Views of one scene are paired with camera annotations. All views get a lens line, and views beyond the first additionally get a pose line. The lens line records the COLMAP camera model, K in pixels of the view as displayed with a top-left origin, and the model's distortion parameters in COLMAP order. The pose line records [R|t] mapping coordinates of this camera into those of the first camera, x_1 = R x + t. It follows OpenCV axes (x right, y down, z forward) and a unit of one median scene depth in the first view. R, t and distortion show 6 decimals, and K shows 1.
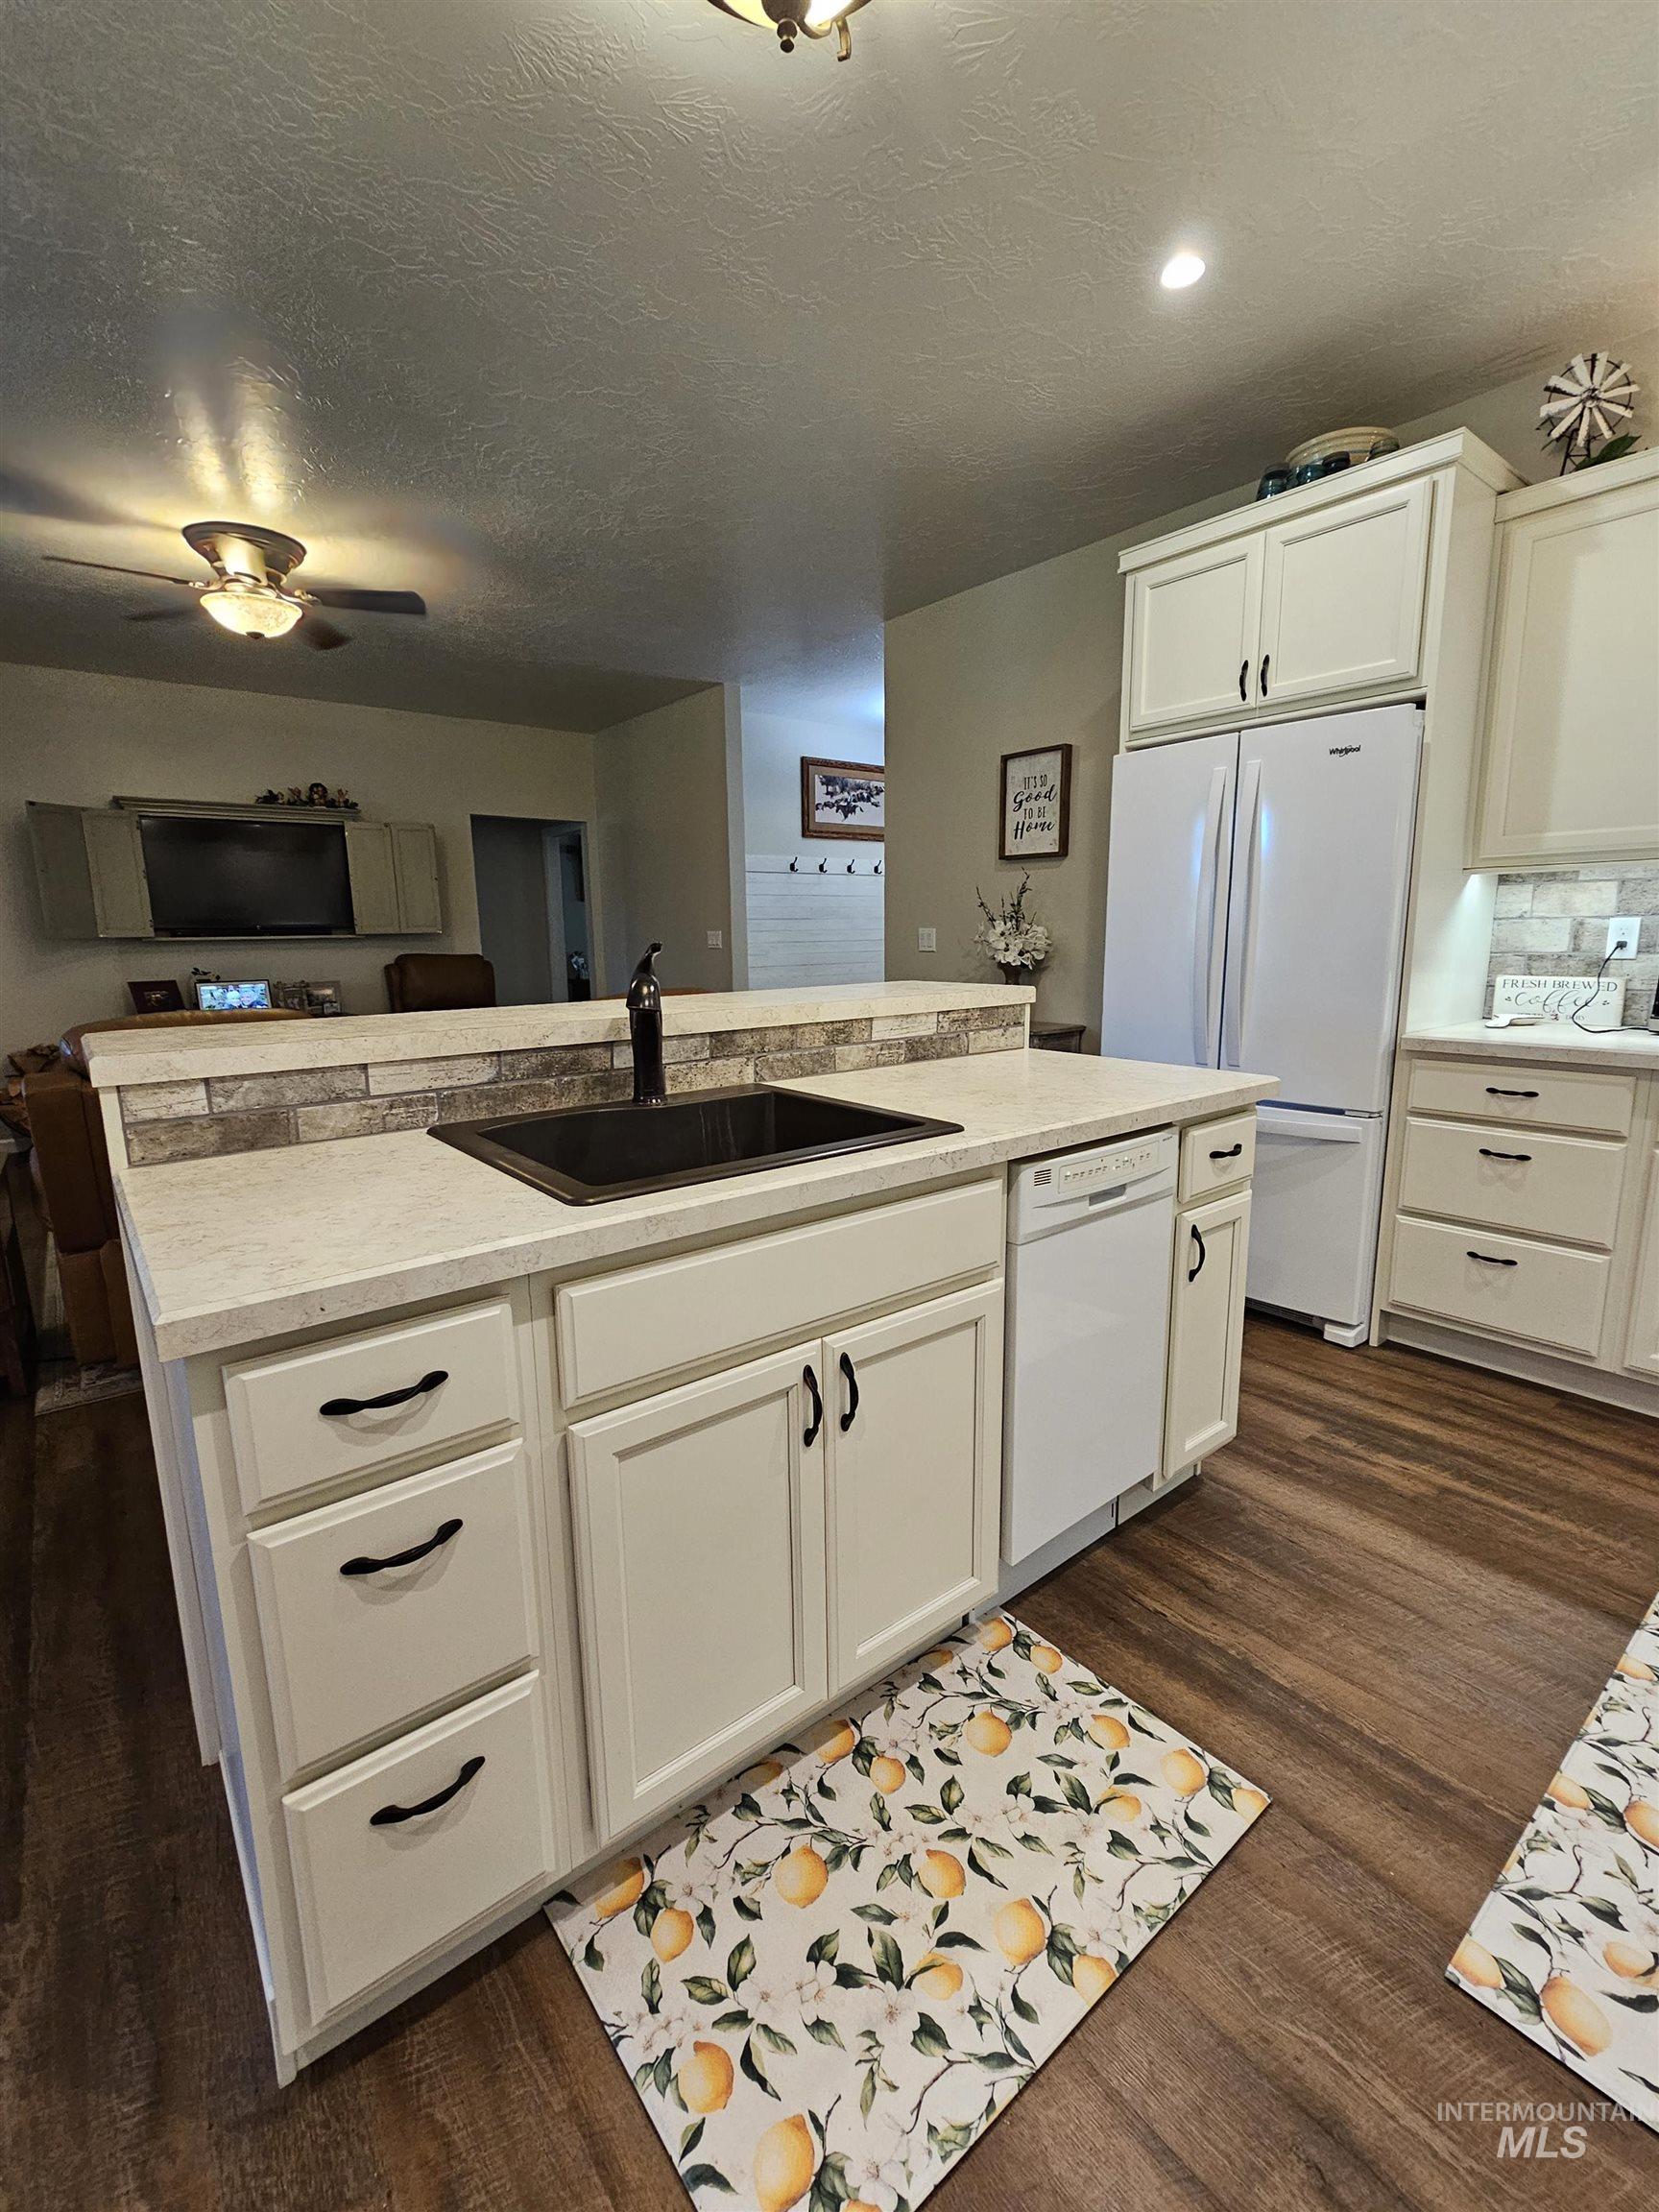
lens RADIAL K [[954.5, 0, 827.3], [0, 954.5, 1100.5], [0, 0, 1]] dist [-0.000035, -0.000117]
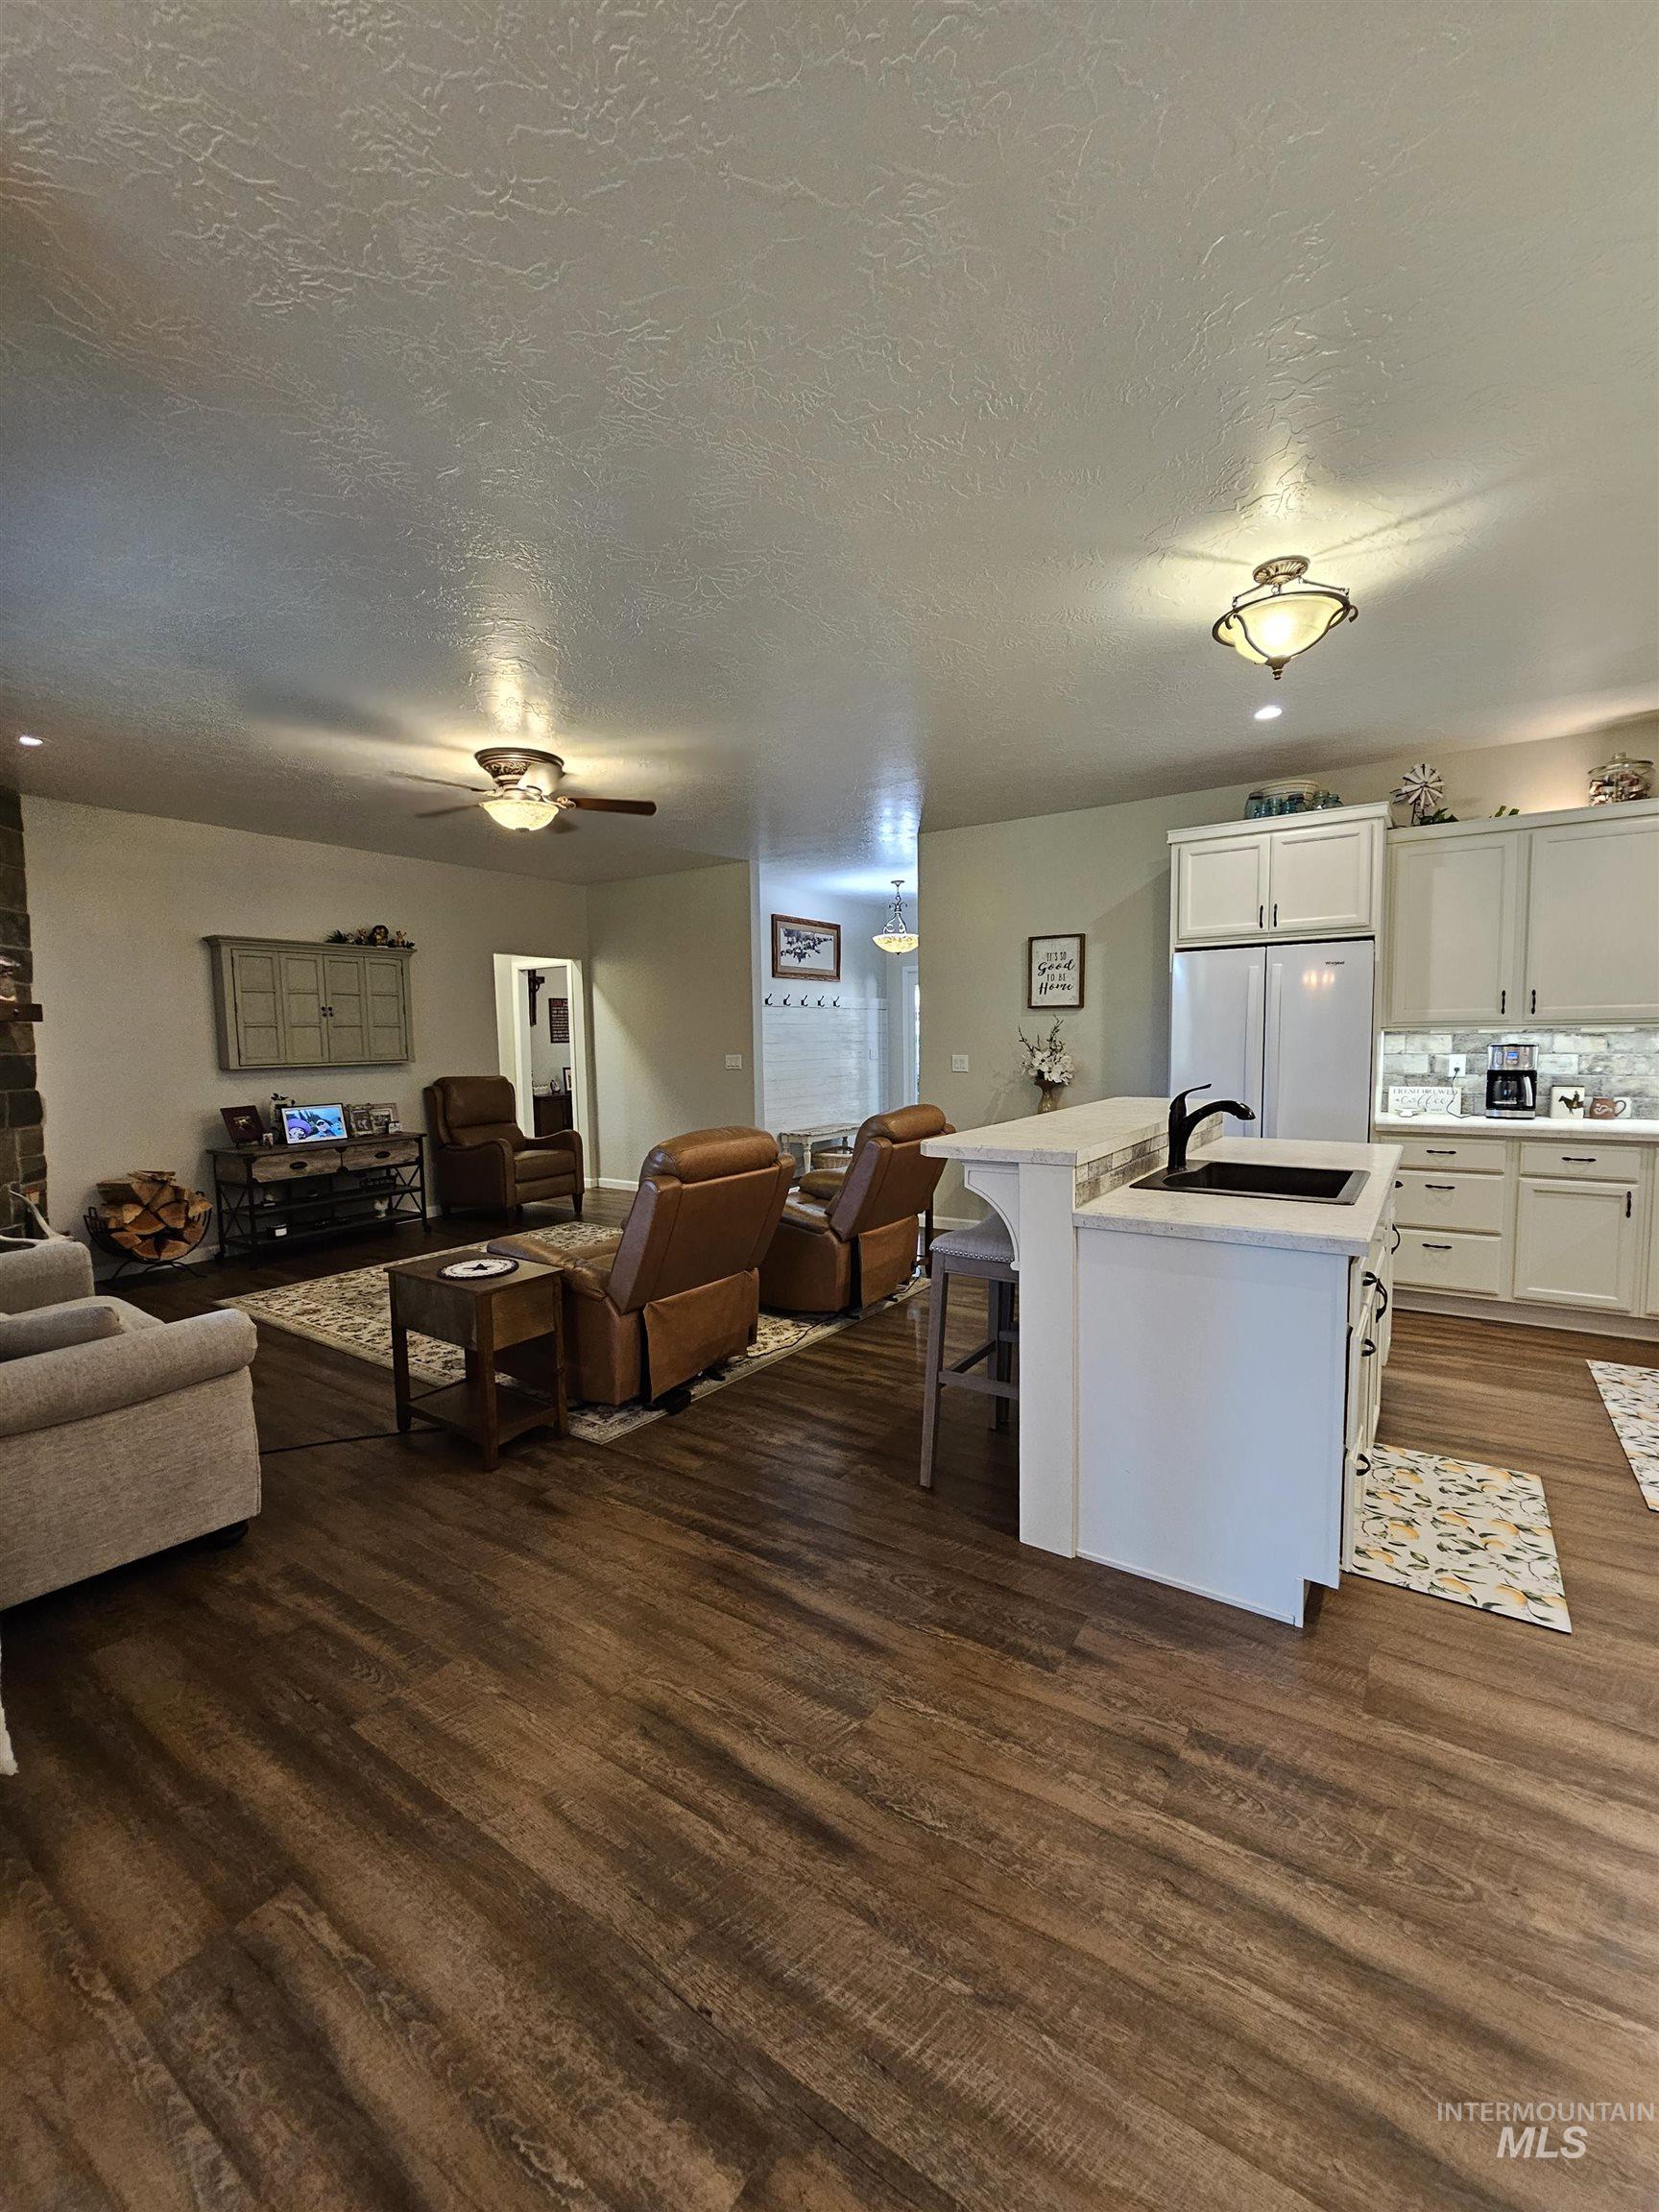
lens RADIAL K [[898.8, 0, 825.5], [0, 898.8, 1106.9], [0, 0, 1]] dist [-0.004613, -0.000276]
pose [[0.957419, -0.022950, 0.287788, -0.828532], [0.052376, 0.994101, -0.094972, 0.006279], [-0.283911, 0.106001, 0.952973, -0.280529]]
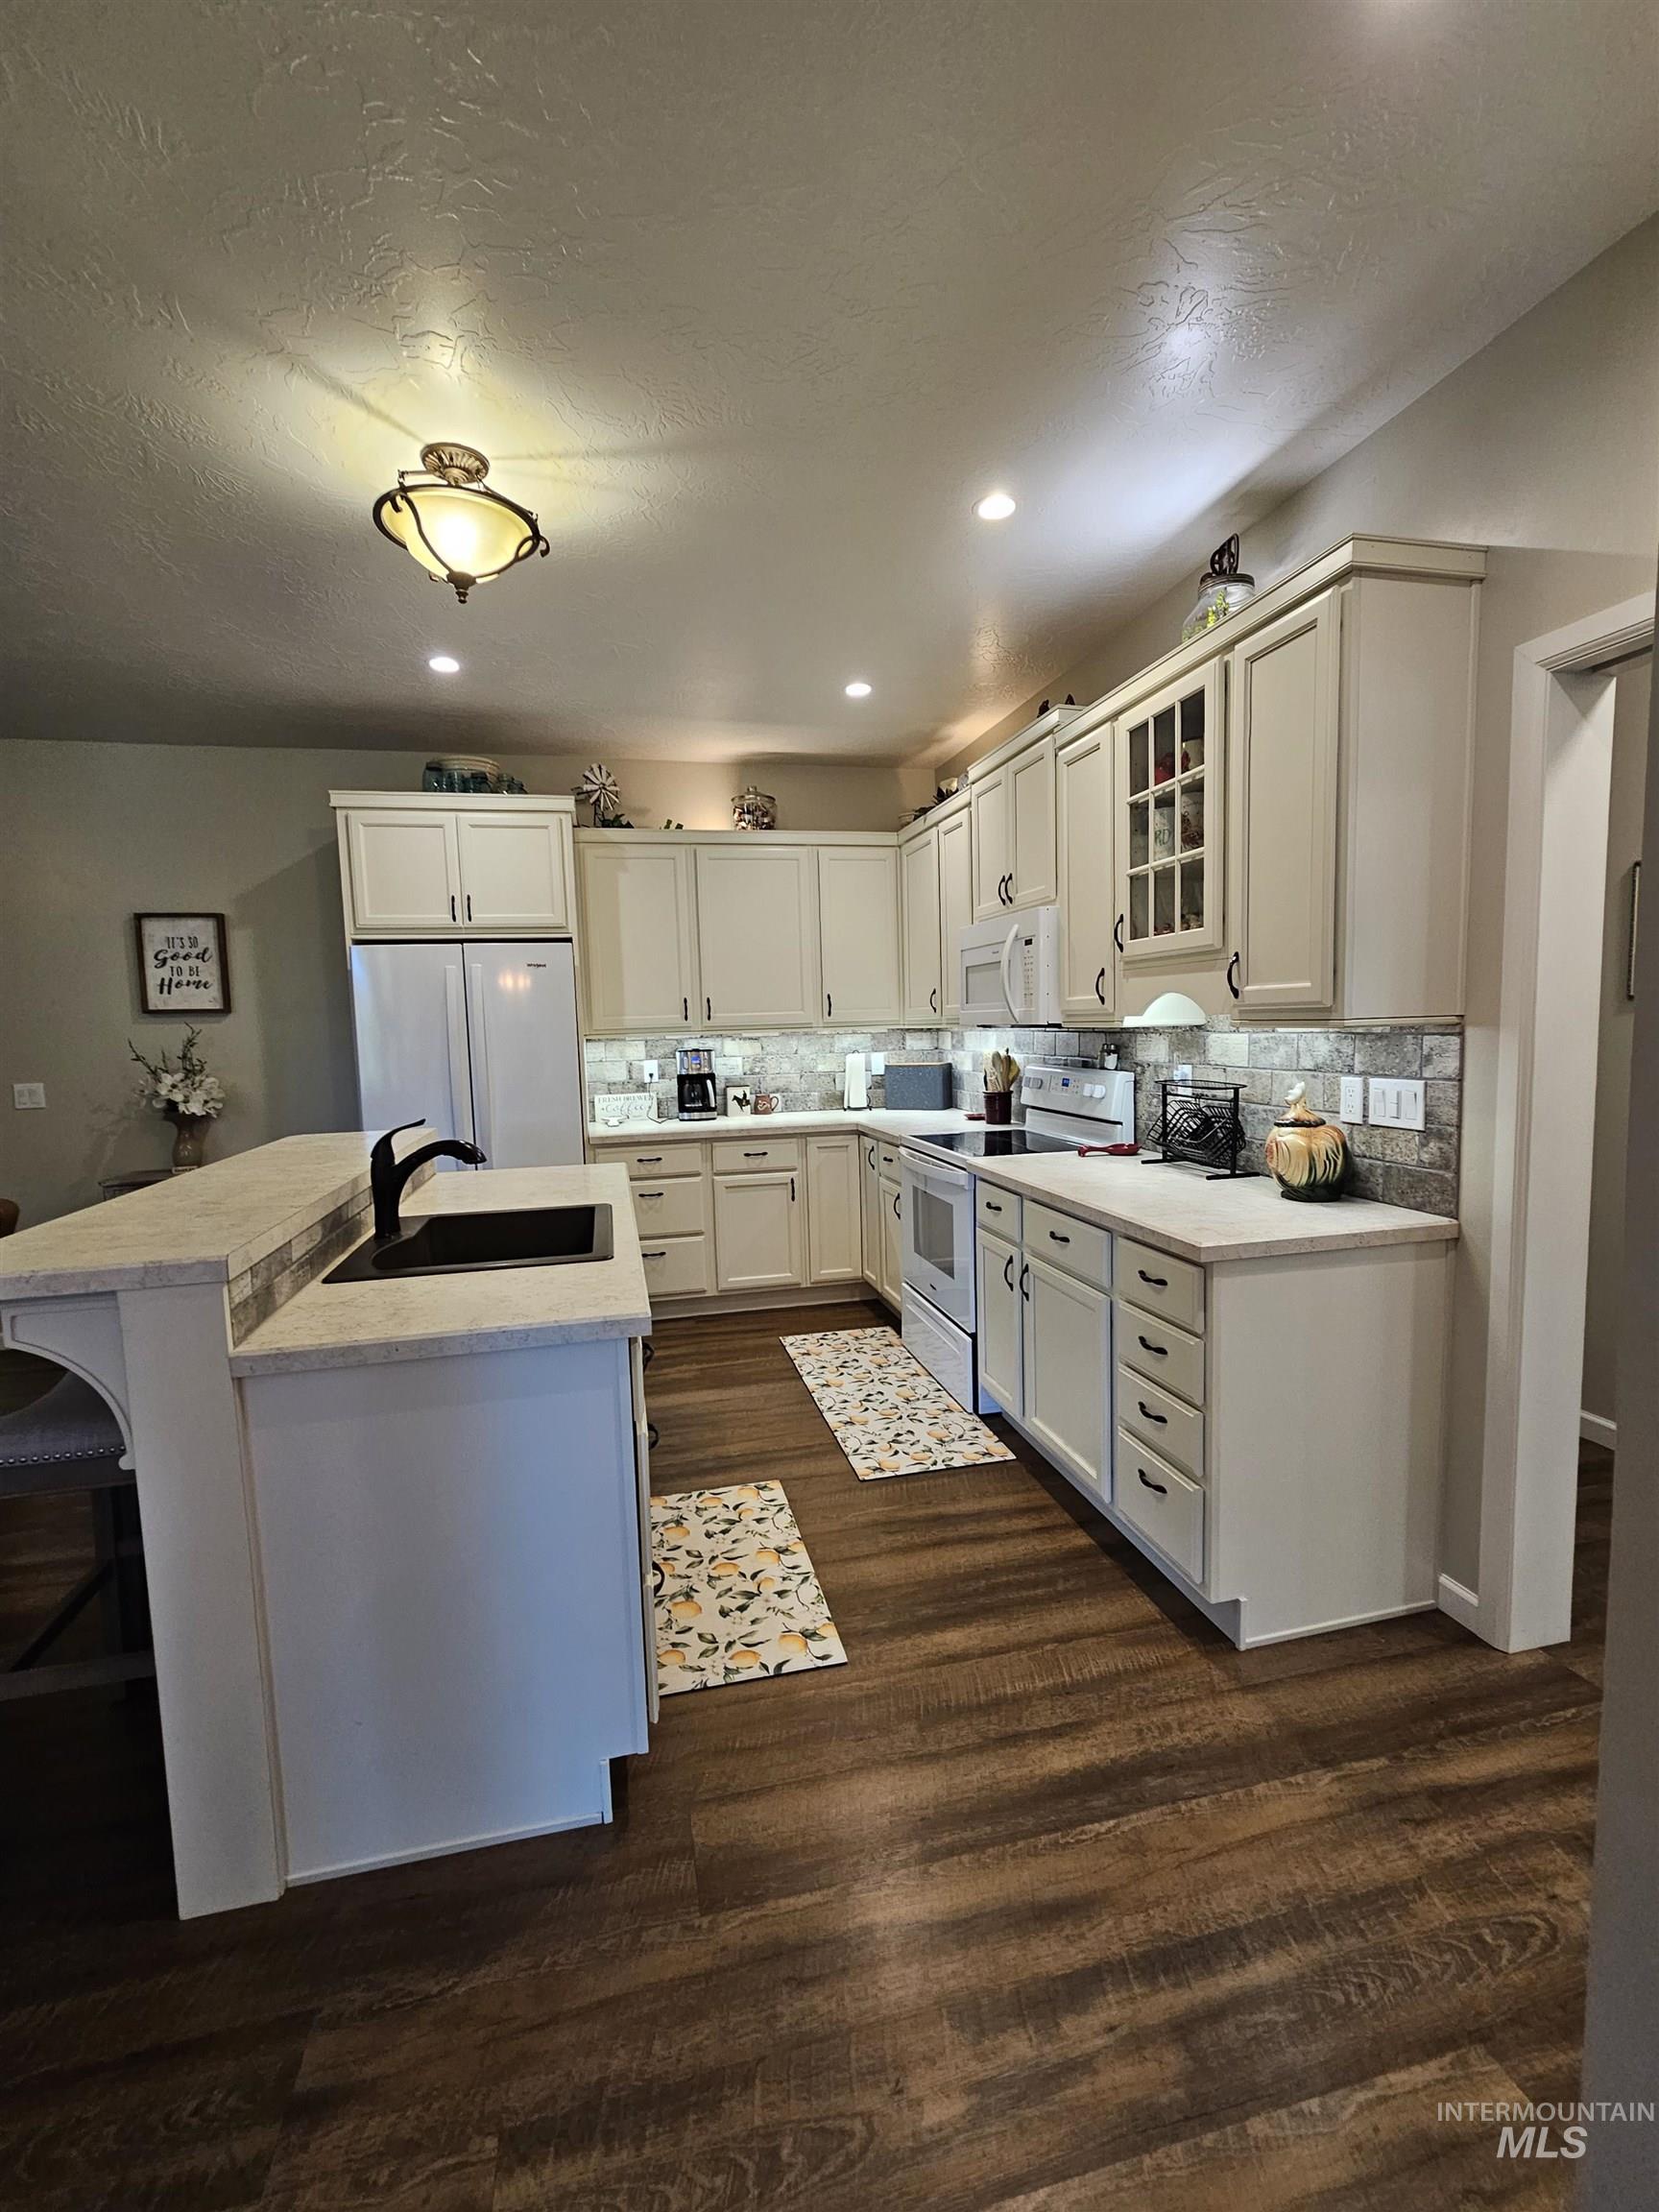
lens RADIAL K [[954.7, 0, 815.5], [0, 954.7, 1107.6], [0, 0, 1]] dist [0.004124, 0.000366]
pose [[0.442074, -0.079438, 0.893454, -0.694768], [0.181146, 0.983454, -0.002190, -0.041319], [-0.878497, 0.162814, 0.449149, -0.095211]]
